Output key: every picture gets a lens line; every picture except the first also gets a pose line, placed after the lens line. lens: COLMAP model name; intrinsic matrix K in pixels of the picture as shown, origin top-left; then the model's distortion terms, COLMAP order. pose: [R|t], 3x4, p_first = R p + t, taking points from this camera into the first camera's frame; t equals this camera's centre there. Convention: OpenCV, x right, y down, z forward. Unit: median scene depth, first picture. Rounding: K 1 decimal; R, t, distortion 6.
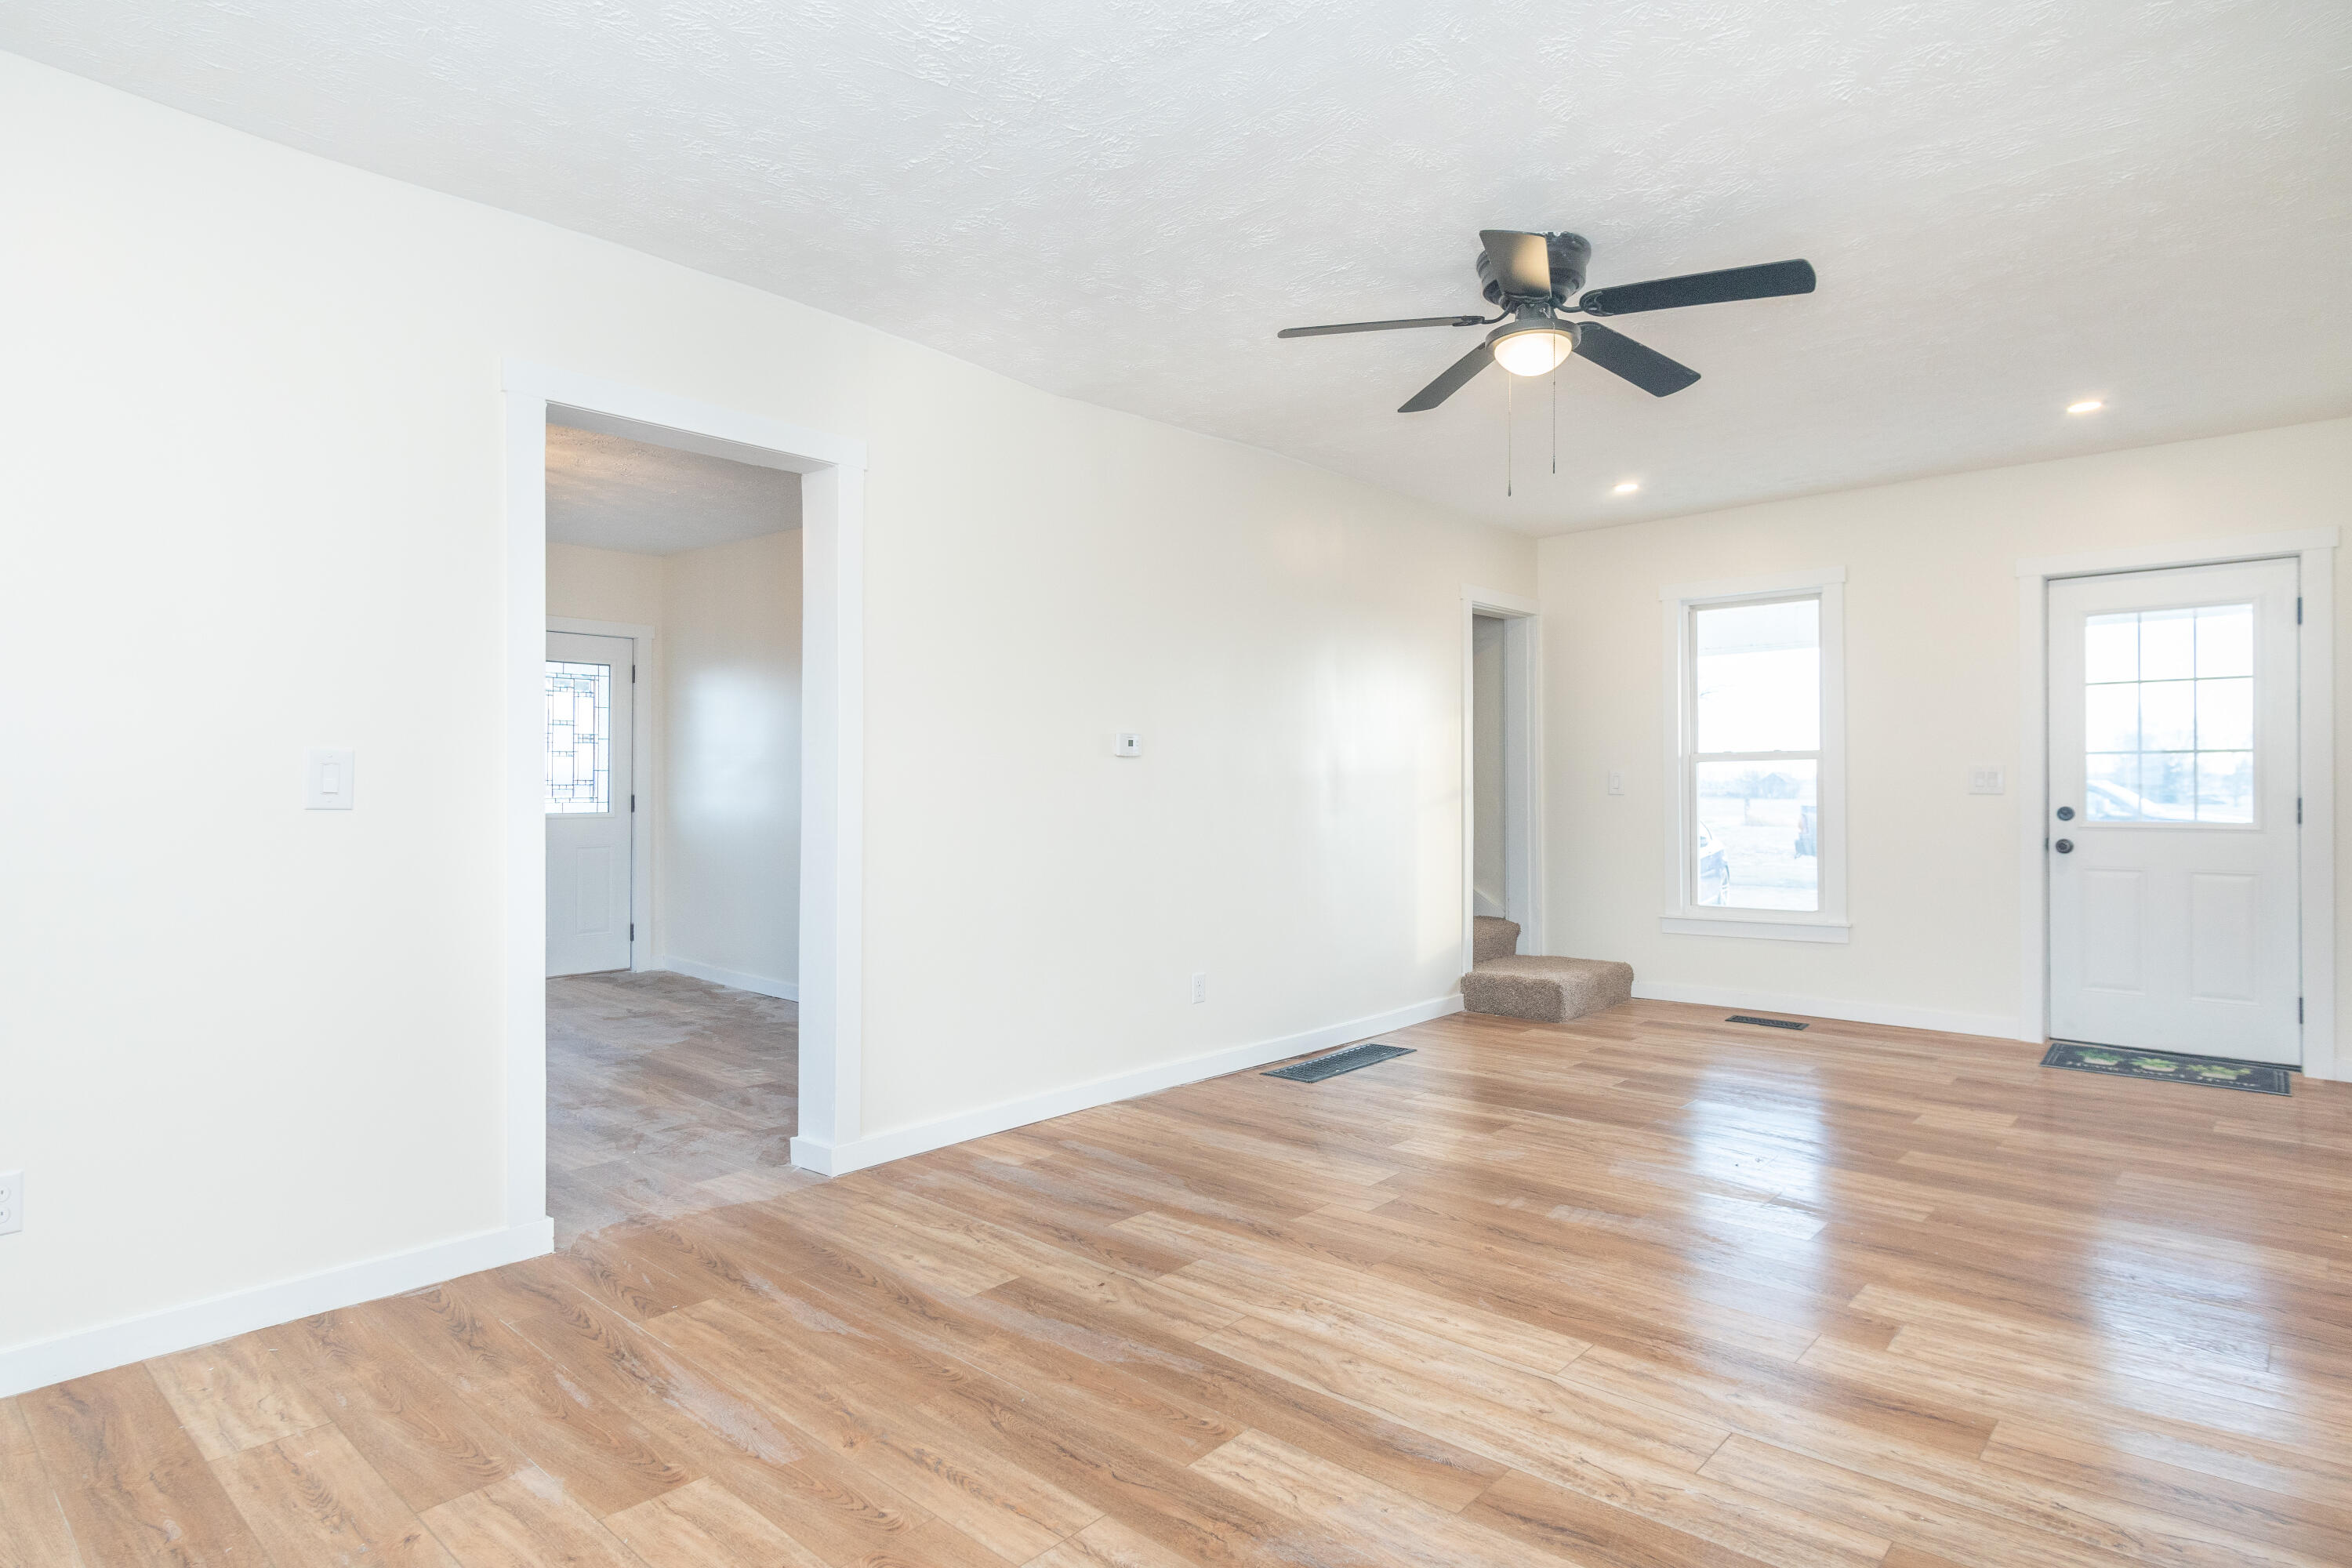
lens RADIAL K [[1263.9, 0, 1157.0], [0, 1263.9, 778.5], [0, 0, 1]] dist [0.005404, 0.001834]
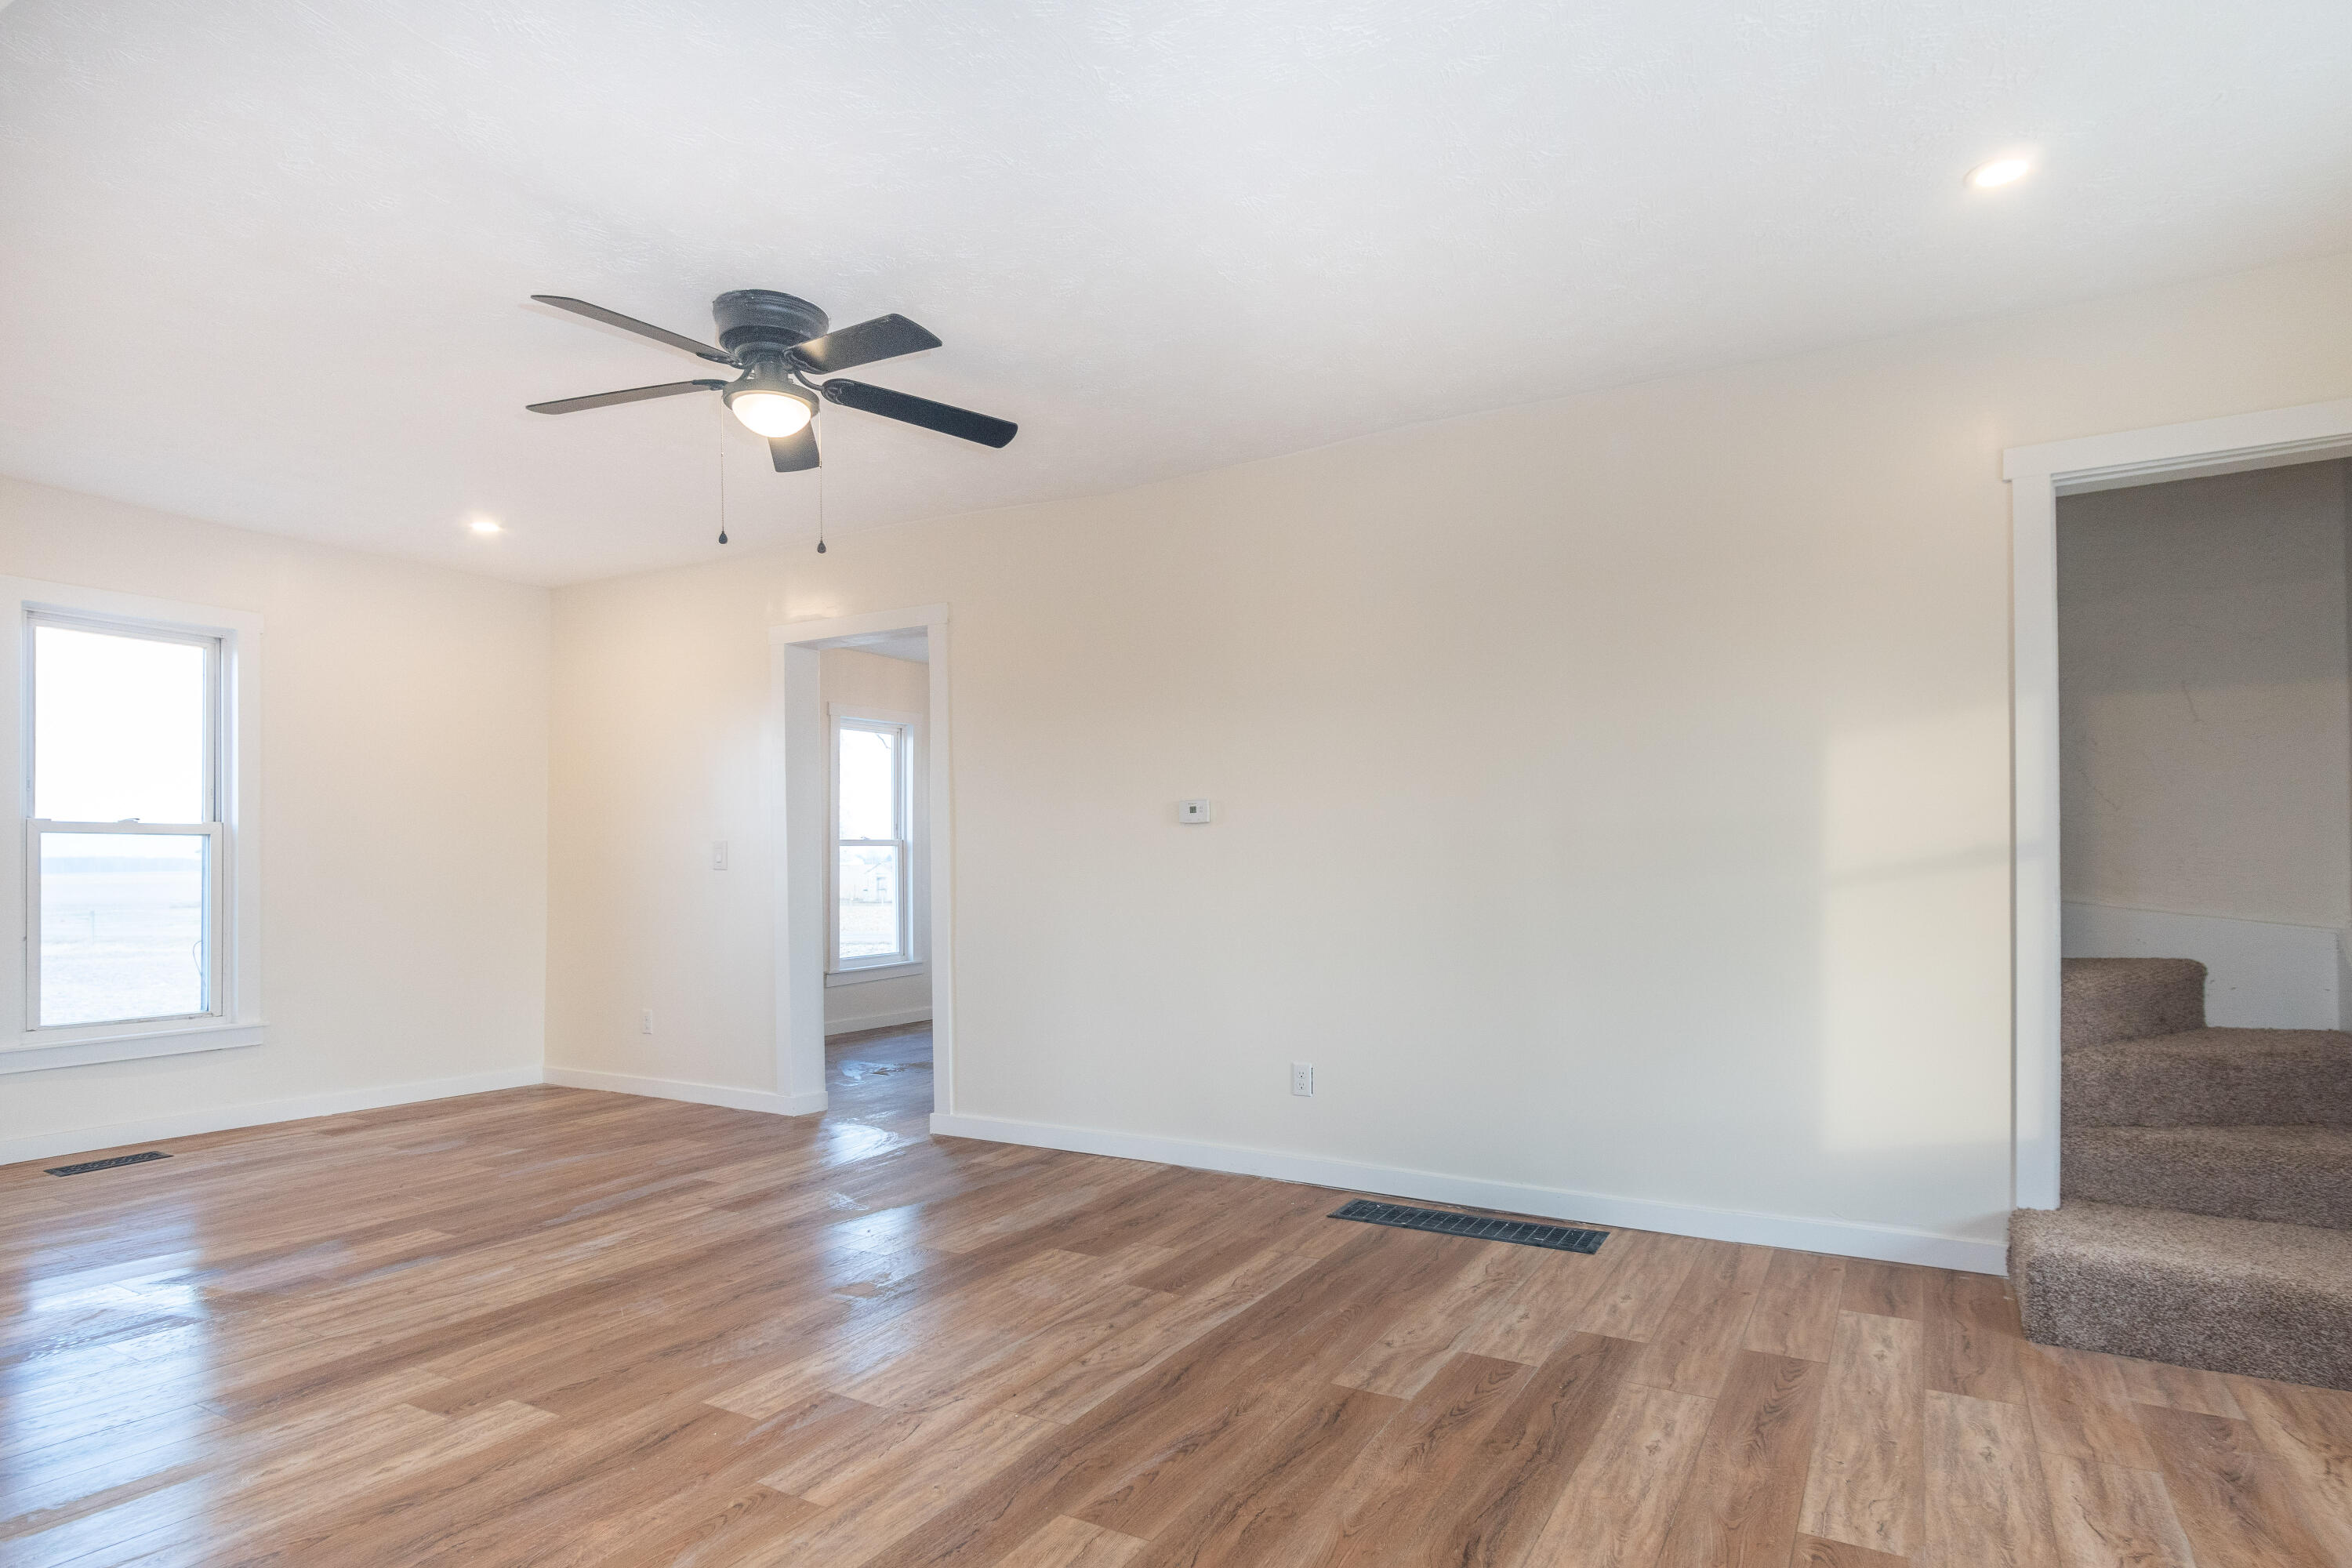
lens RADIAL K [[1263.9, 0, 1157.0], [0, 1263.9, 778.5], [0, 0, 1]] dist [0.005404, 0.001834]
pose [[0.204663, -0.067930, -0.976472, 1.646771], [0.014228, 0.997690, -0.066425, 0.023386], [0.978729, -0.000298, 0.205157, 1.315543]]
